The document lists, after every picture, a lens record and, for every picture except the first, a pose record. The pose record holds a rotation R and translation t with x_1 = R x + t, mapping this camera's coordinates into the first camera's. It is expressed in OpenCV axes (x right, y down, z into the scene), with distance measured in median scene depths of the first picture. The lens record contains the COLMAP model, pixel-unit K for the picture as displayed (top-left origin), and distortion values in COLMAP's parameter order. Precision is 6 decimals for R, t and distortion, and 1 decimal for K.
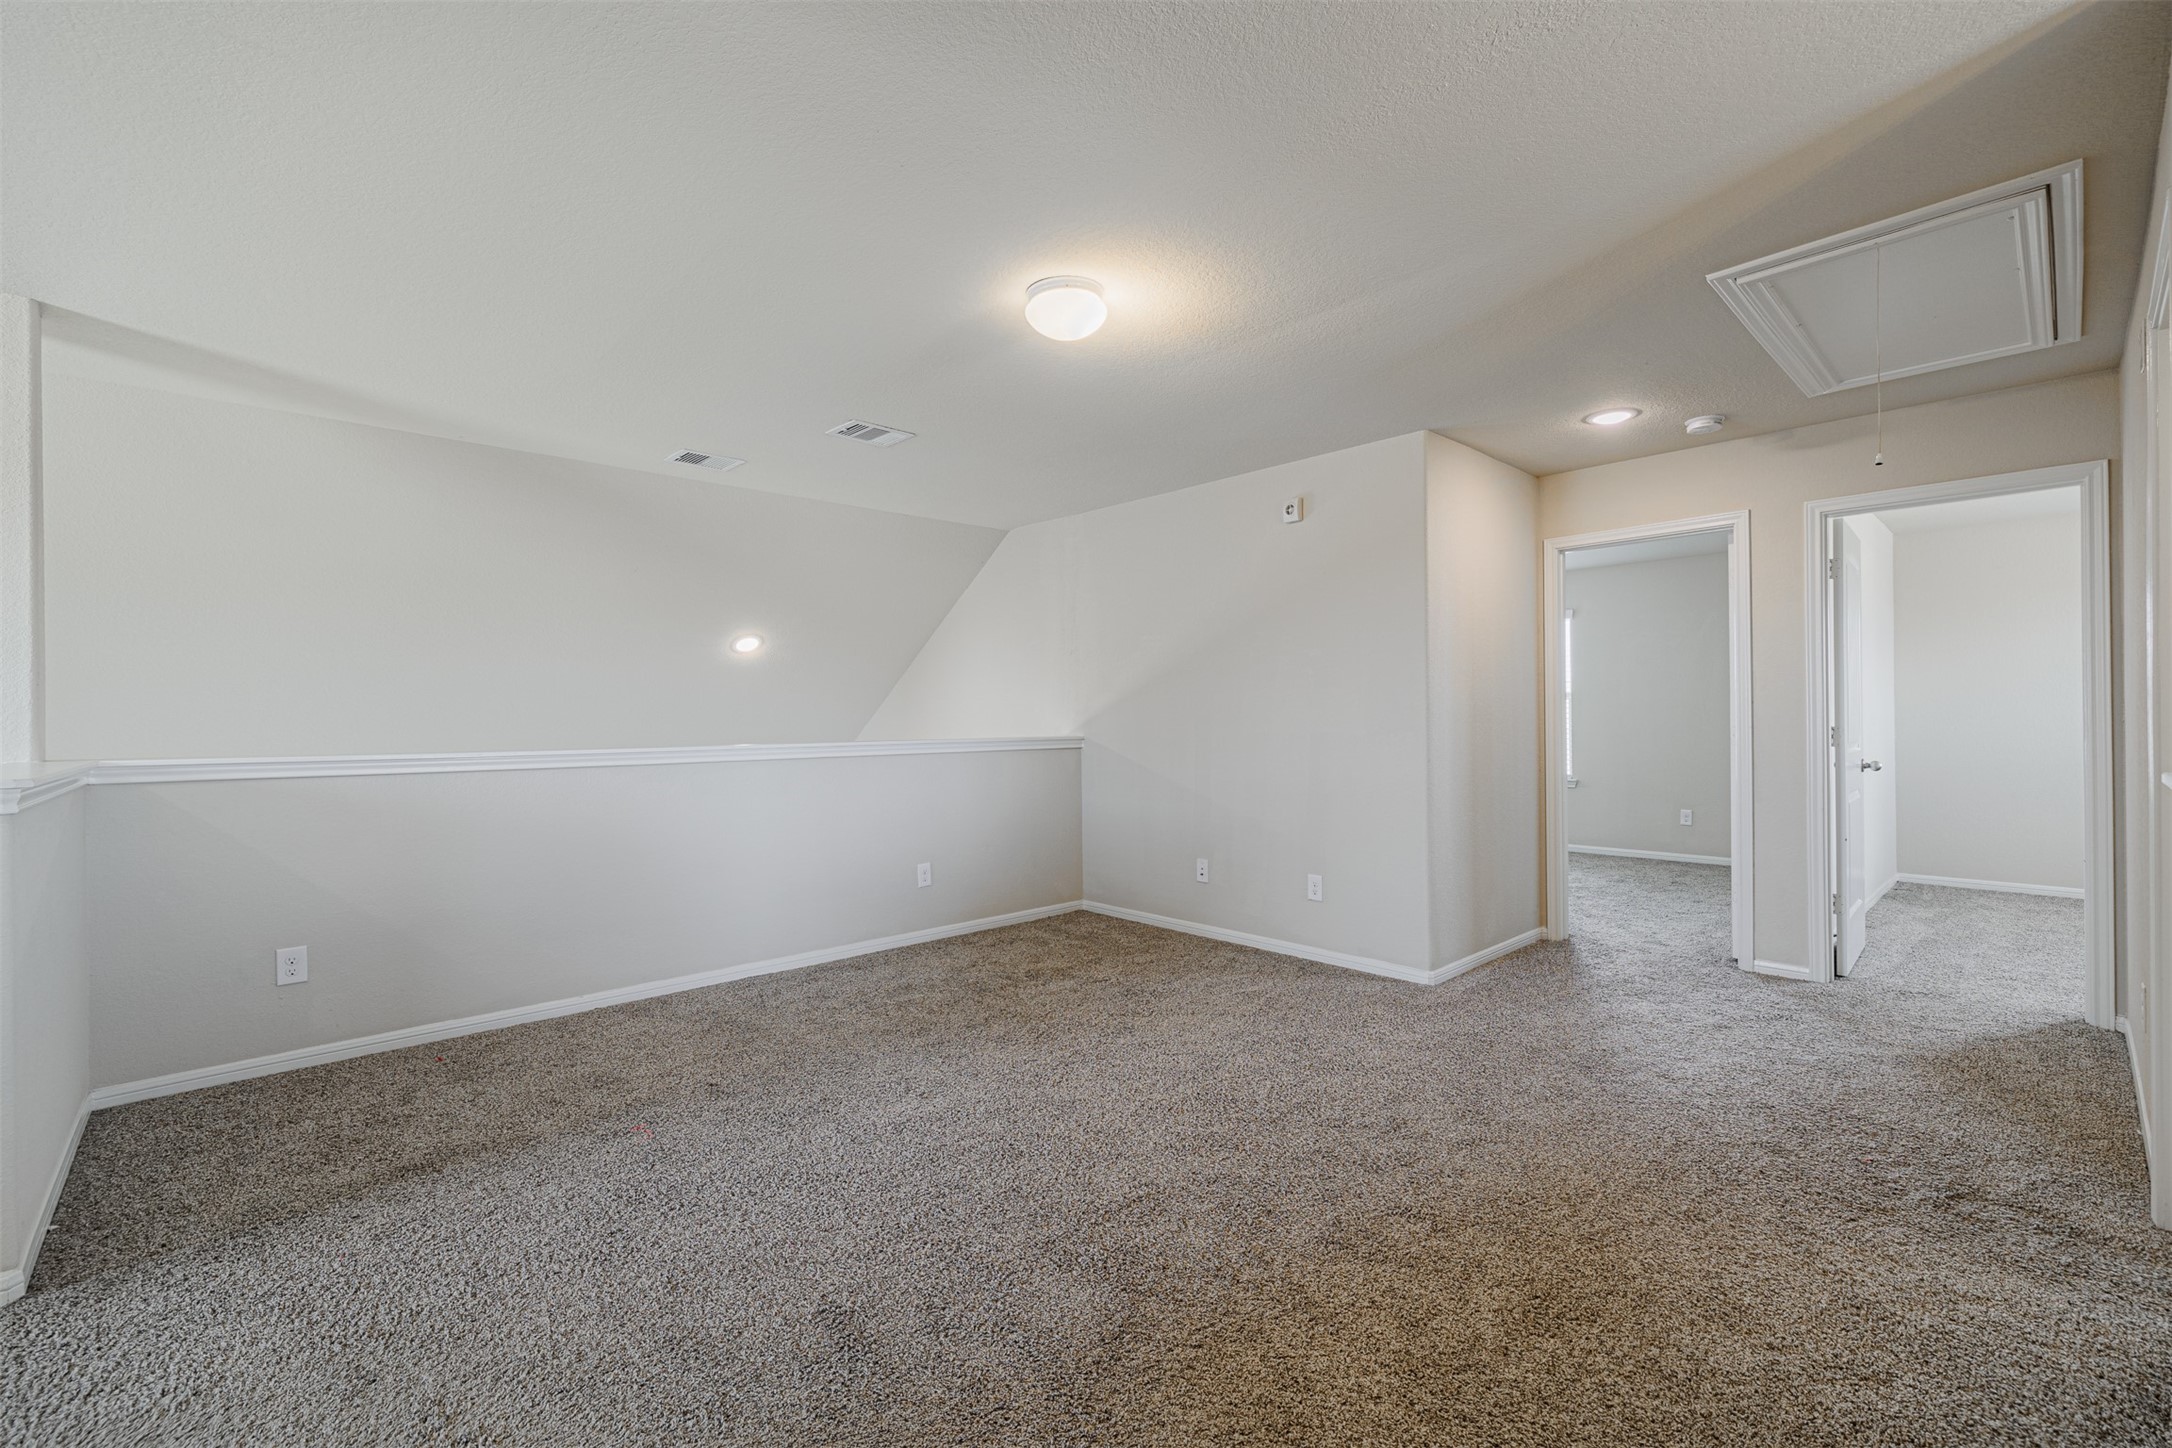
lens RADIAL K [[914.6, 0, 1090.4], [0, 914.6, 715.9], [0, 0, 1]] dist [-0.000191, 0.000568]
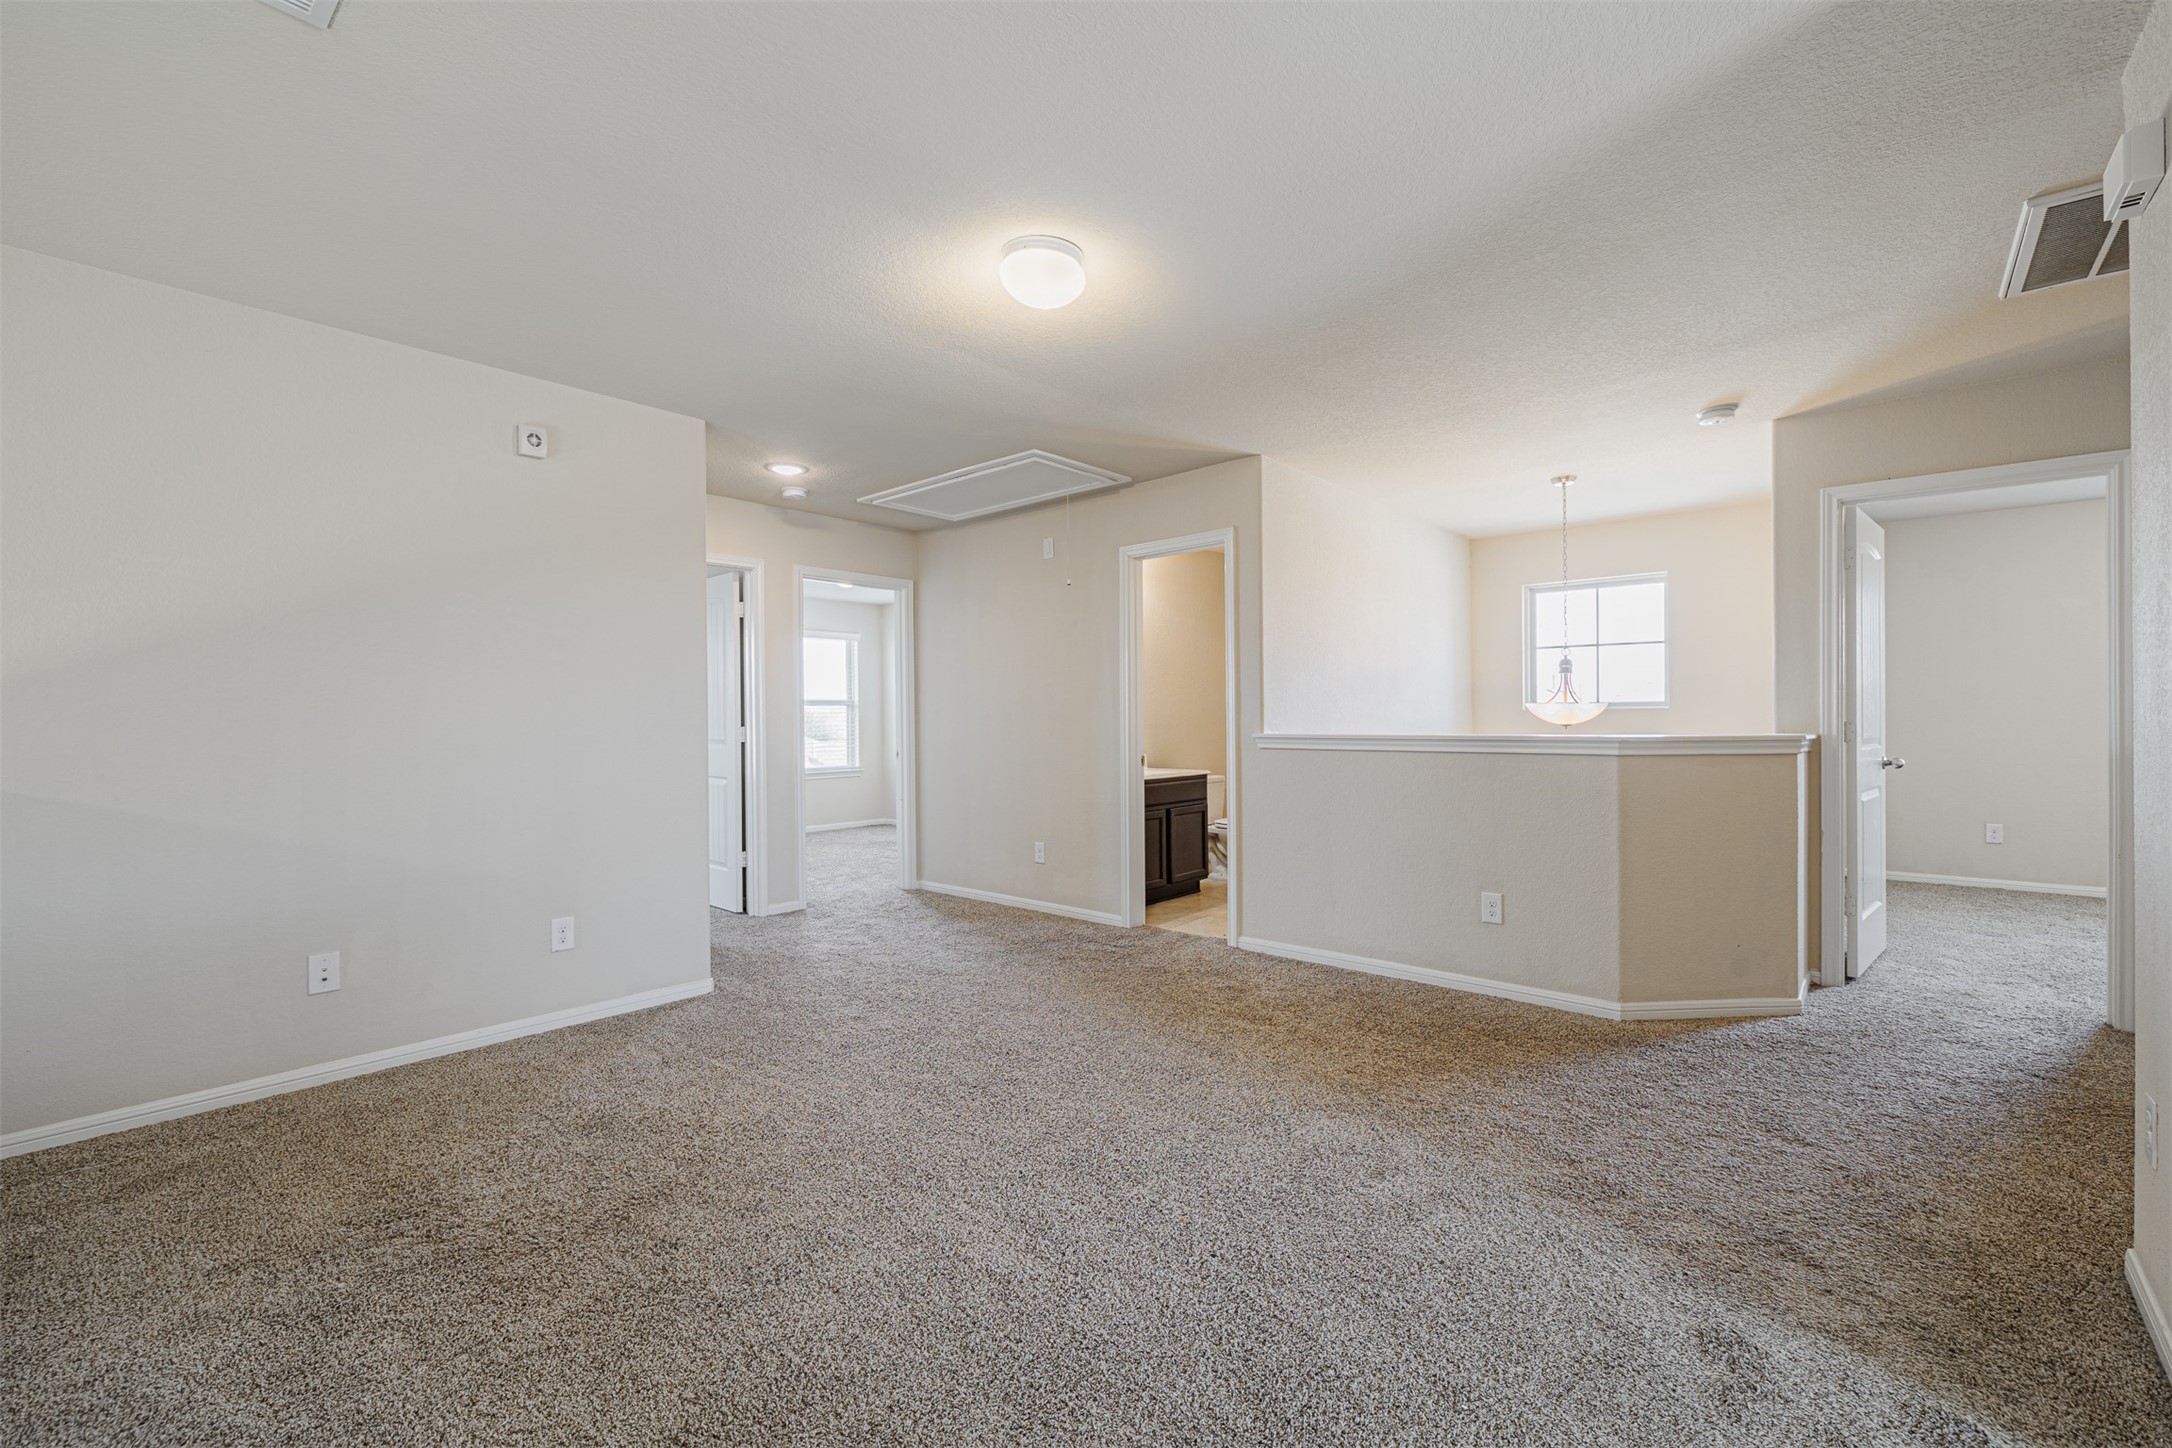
lens RADIAL K [[914.6, 0, 1095.1], [0, 914.6, 725.0], [0, 0, 1]] dist [-0.000191, 0.000568]
pose [[-0.104583, -0.002836, 0.994512, -0.640353], [-0.004900, 0.999985, 0.002336, 0.004570], [-0.994504, -0.004629, -0.104596, 0.689338]]
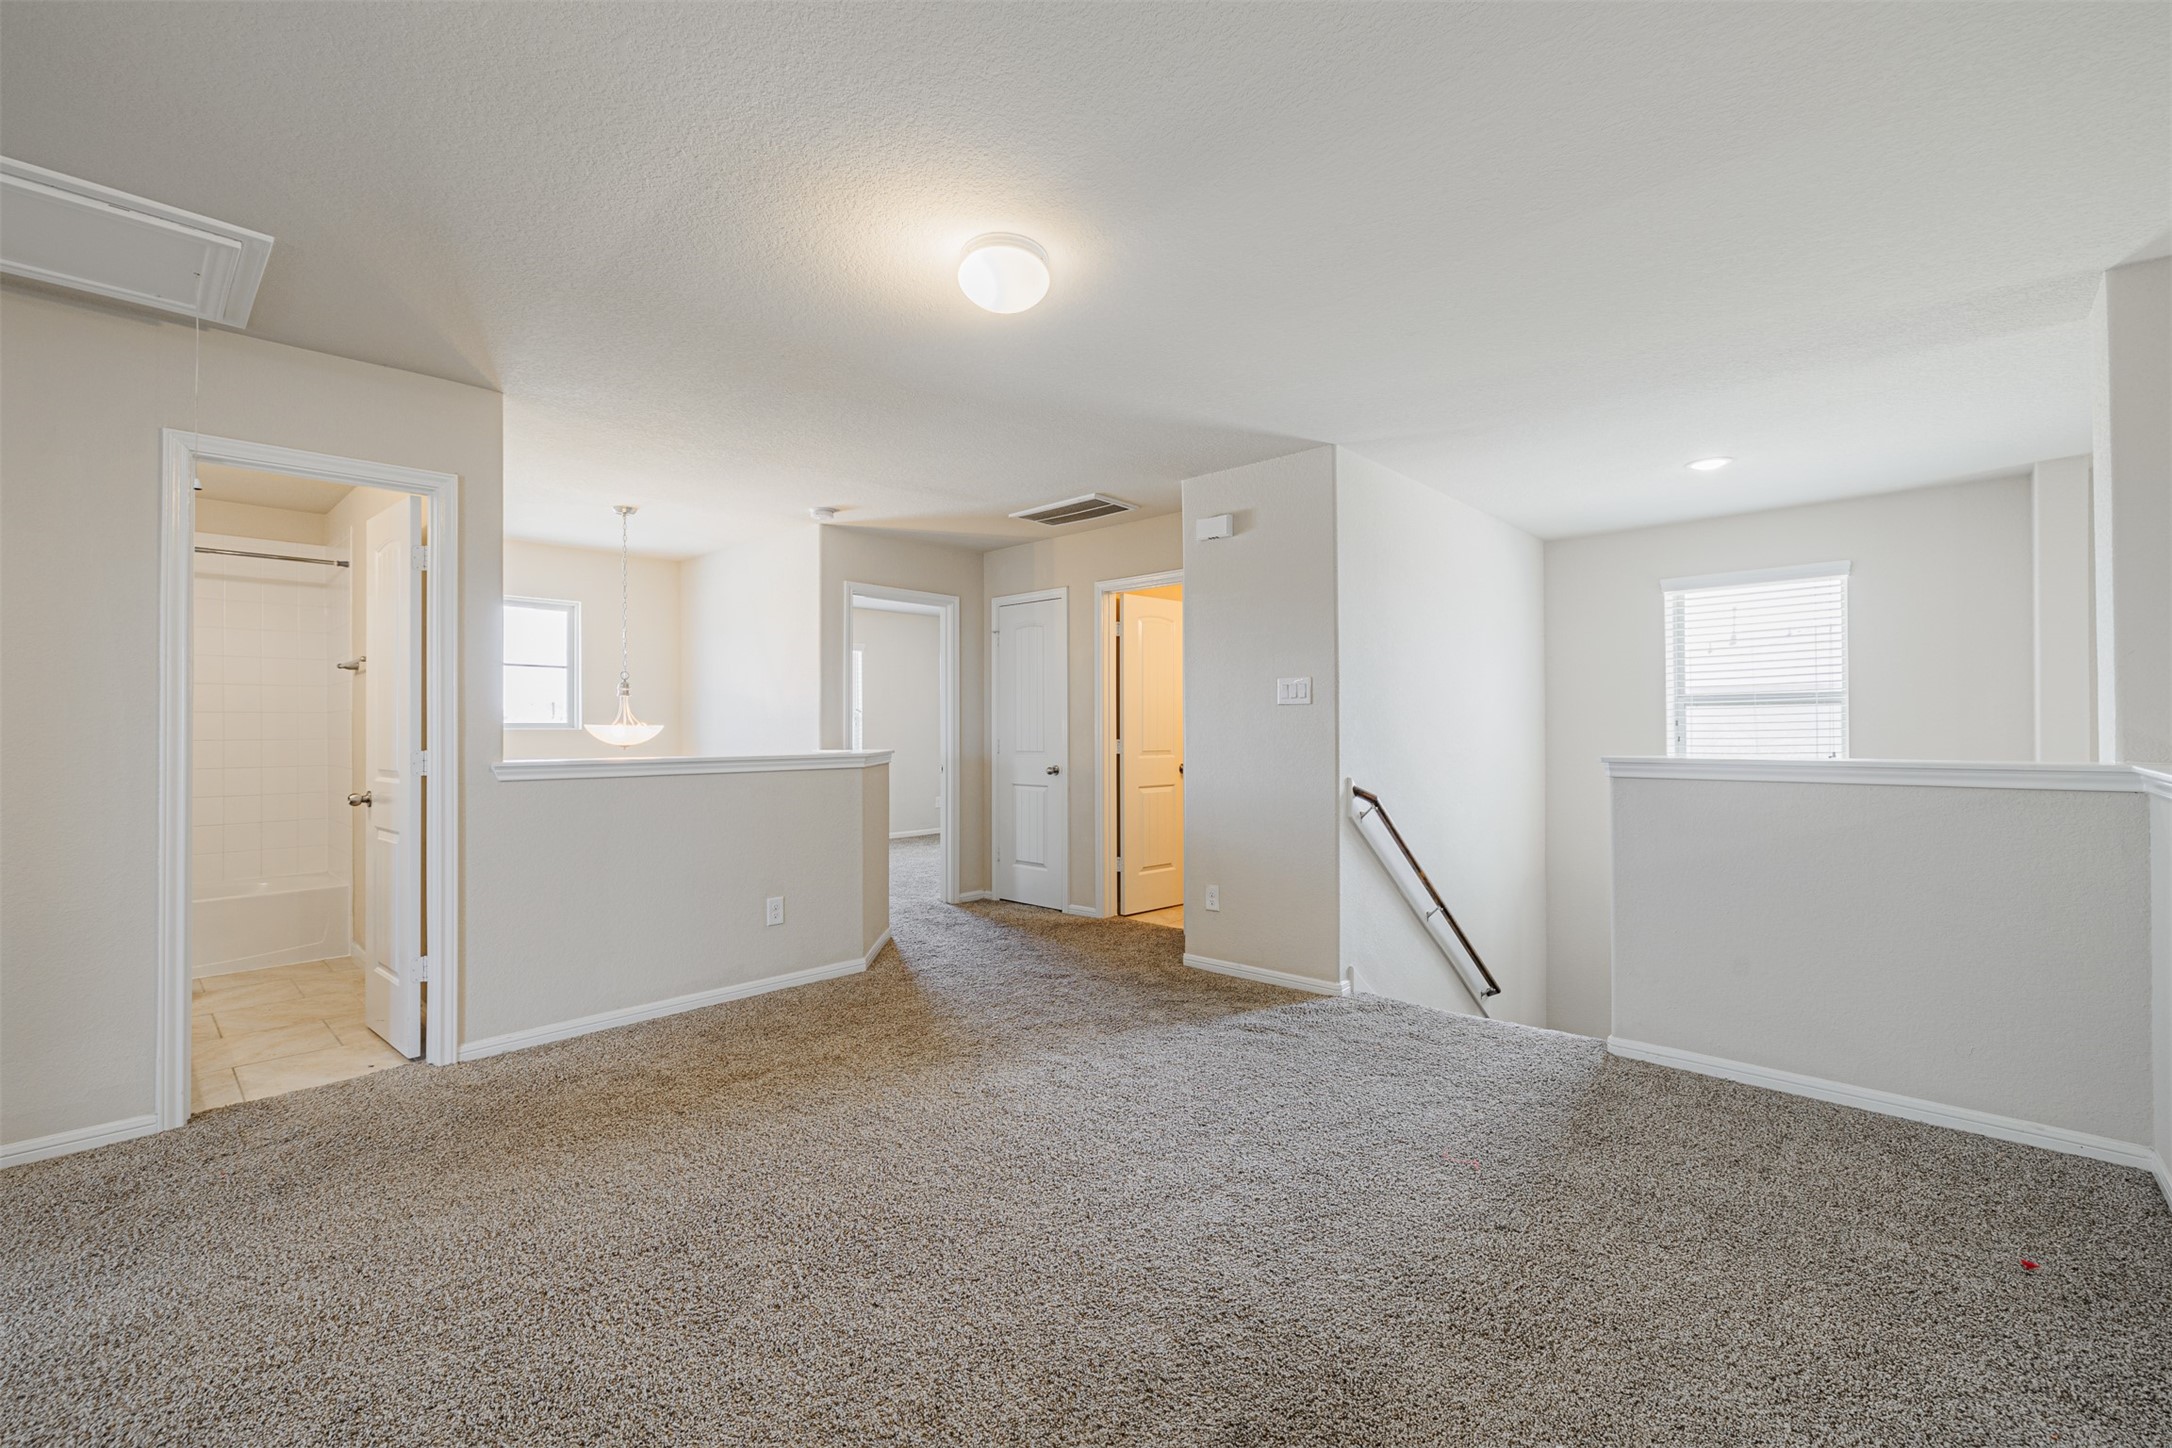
lens RADIAL K [[914.6, 0, 1093.9], [0, 914.6, 729.1], [0, 0, 1]] dist [-0.000191, 0.000568]
pose [[-0.996406, 0.001307, -0.084699, -0.025648], [0.001950, 0.999970, -0.007514, -0.007073], [0.084686, -0.007652, -0.996378, 1.257920]]
